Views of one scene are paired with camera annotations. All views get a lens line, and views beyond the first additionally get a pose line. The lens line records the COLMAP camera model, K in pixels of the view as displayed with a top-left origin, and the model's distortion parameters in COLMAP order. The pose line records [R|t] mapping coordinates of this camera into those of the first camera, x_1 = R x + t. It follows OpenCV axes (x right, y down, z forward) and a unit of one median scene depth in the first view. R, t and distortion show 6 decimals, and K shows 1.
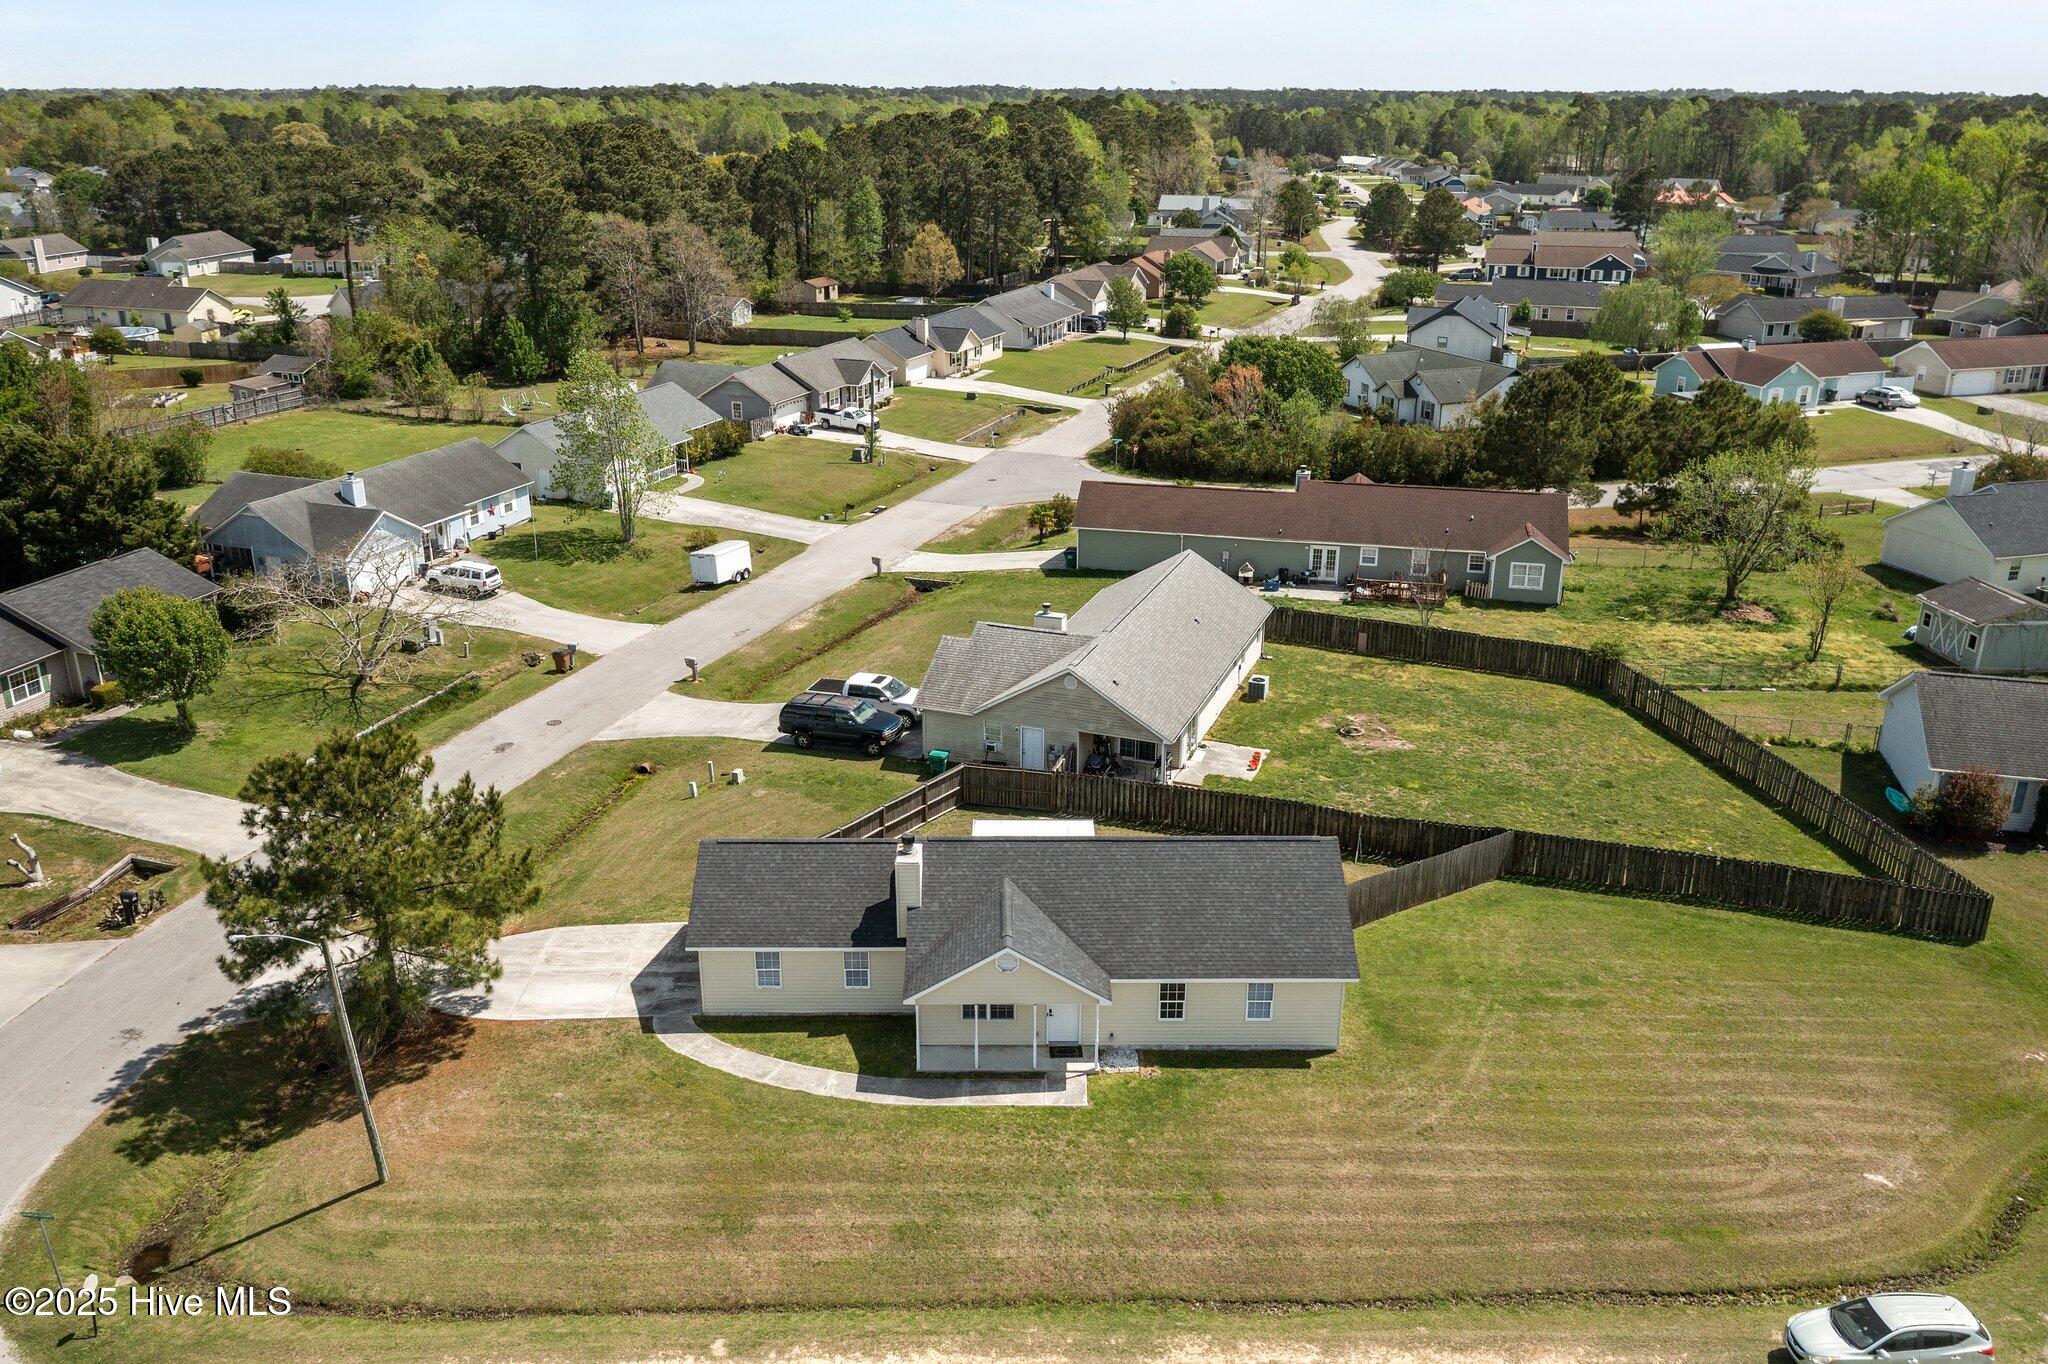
lens RADIAL K [[1650.1, 0, 1012.7], [0, 1650.1, 684.7], [0, 0, 1]] dist [-0.016045, 0.002950]
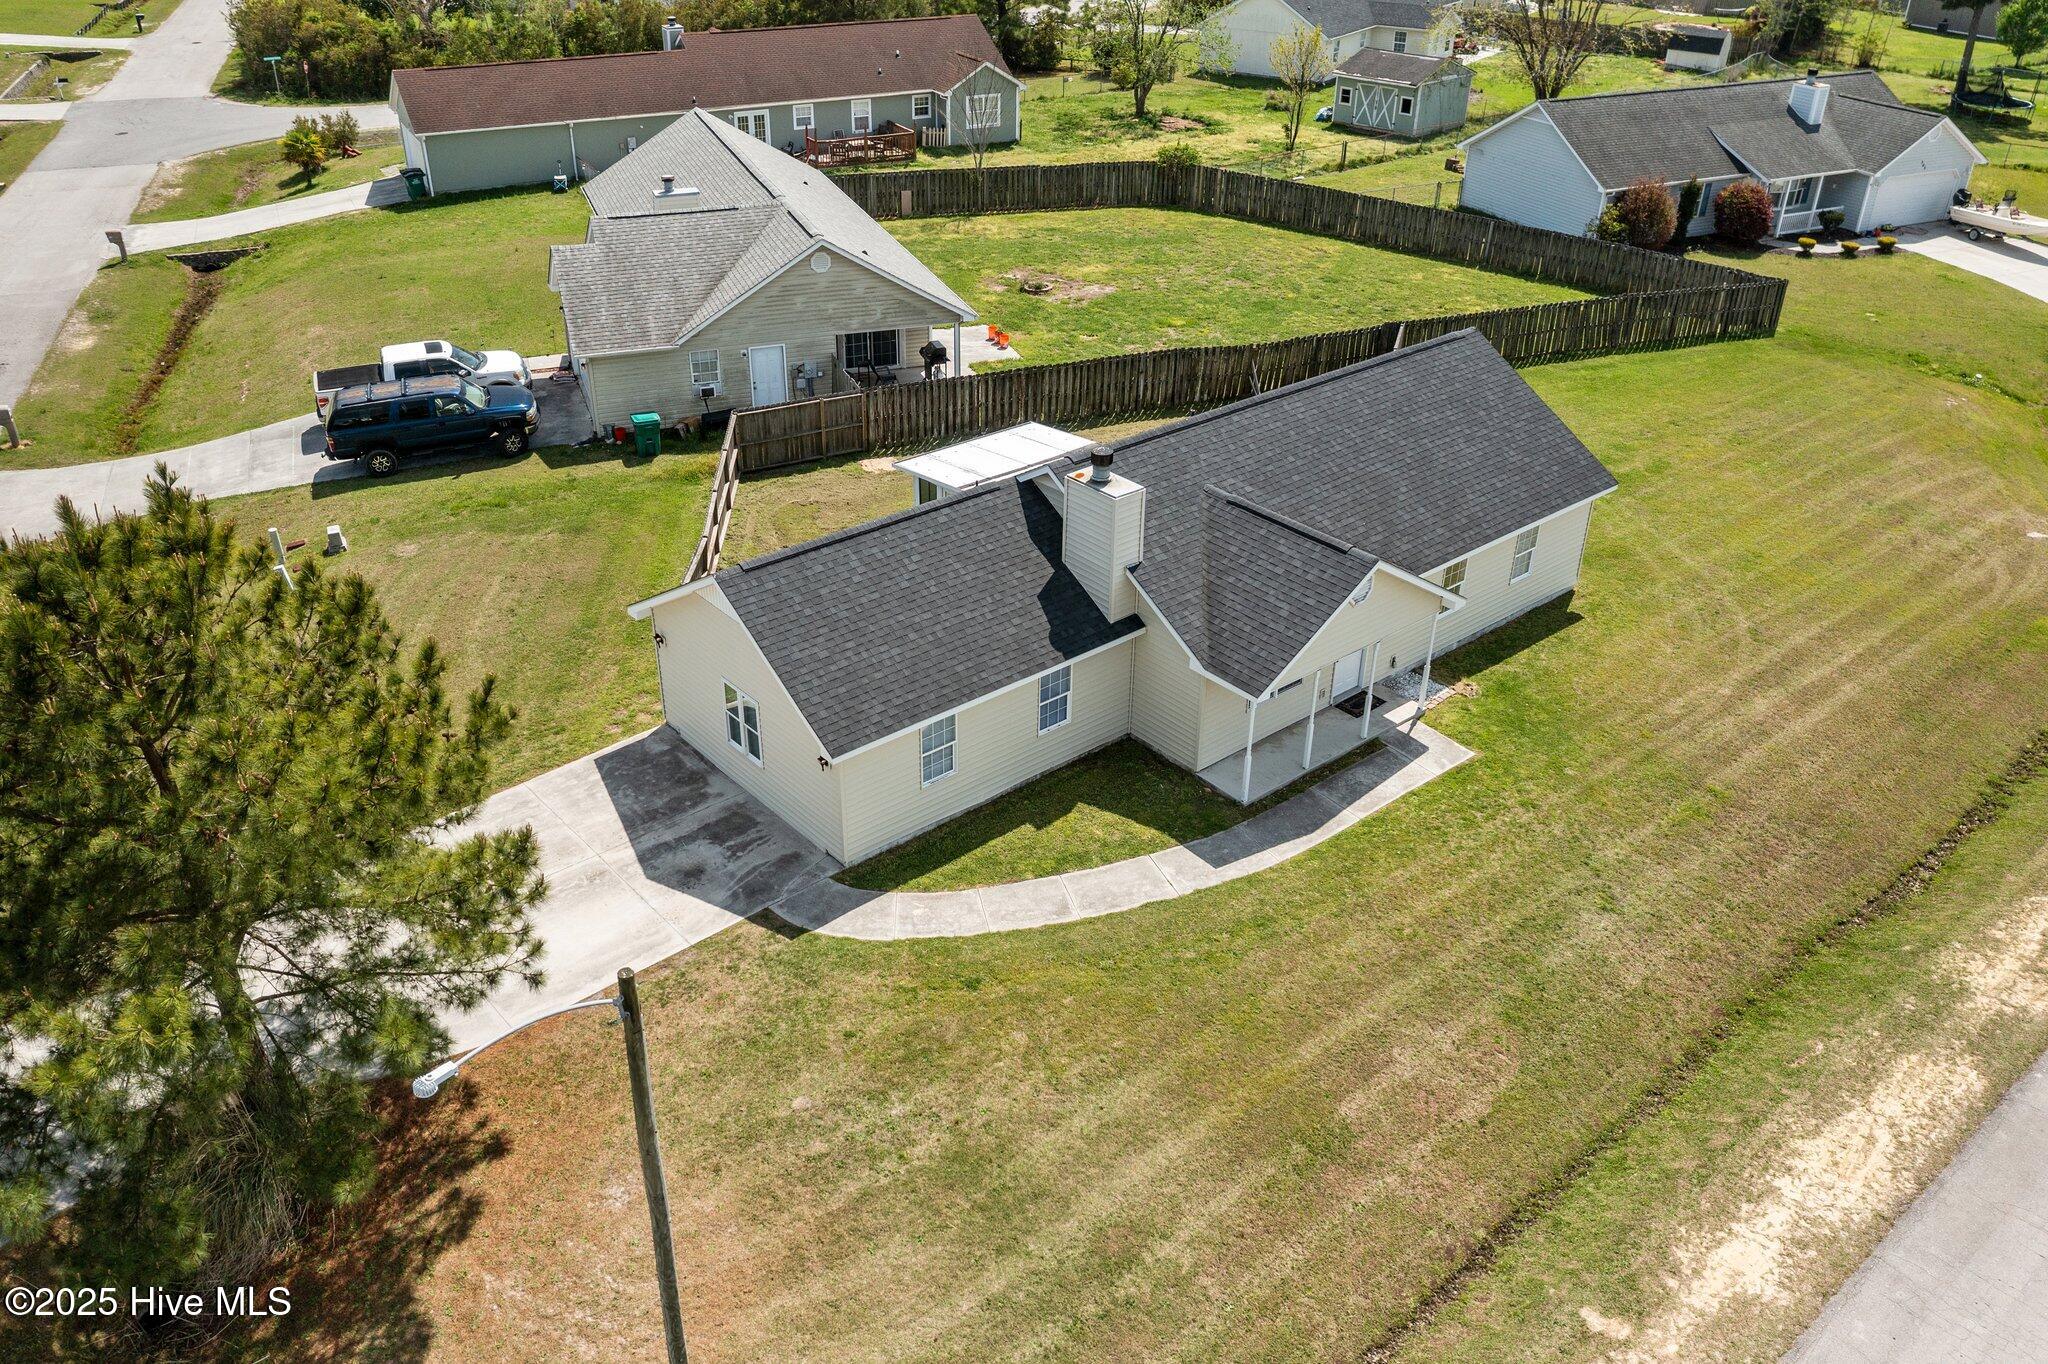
lens RADIAL K [[1624.6, 0, 1010.0], [0, 1624.6, 671.8], [0, 0, 1]] dist [-0.024690, 0.008339]
pose [[0.766872, -0.316005, 0.558613, -0.429382], [0.214501, 0.946530, 0.240978, 0.017871], [-0.604894, -0.064977, 0.793651, 0.537061]]
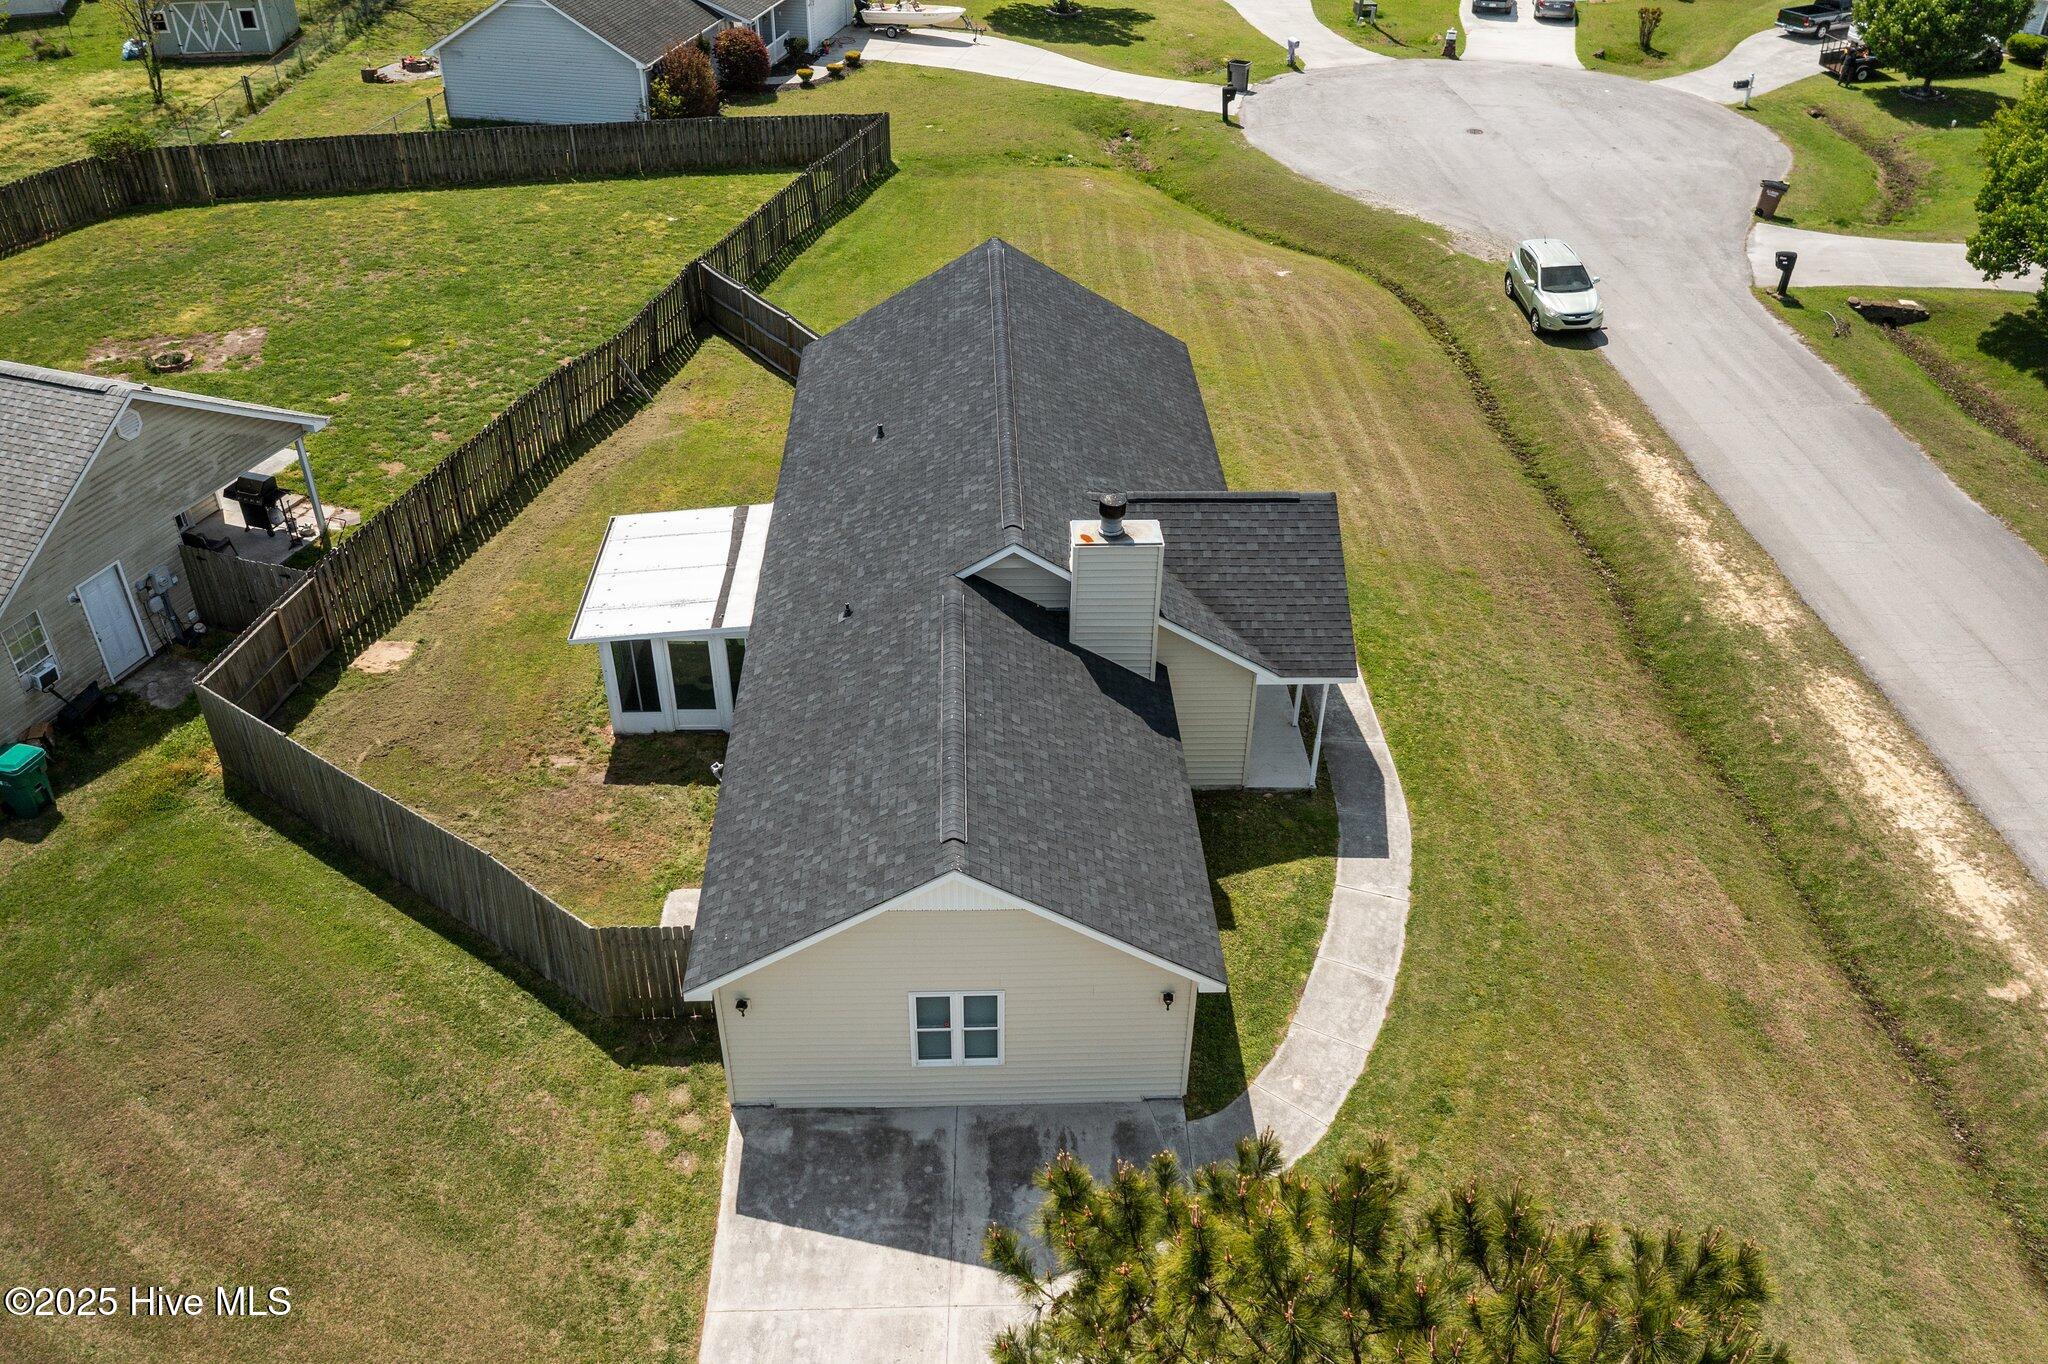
lens RADIAL K [[1613.0, 0, 1012.1], [0, 1613.0, 685.8], [0, 0, 1]] dist [-0.020768, 0.009268]
pose [[-0.025305, -0.577806, 0.815781, -0.474450], [0.336730, 0.763429, 0.551171, -0.137972], [-0.941261, 0.288646, 0.175246, 0.935785]]
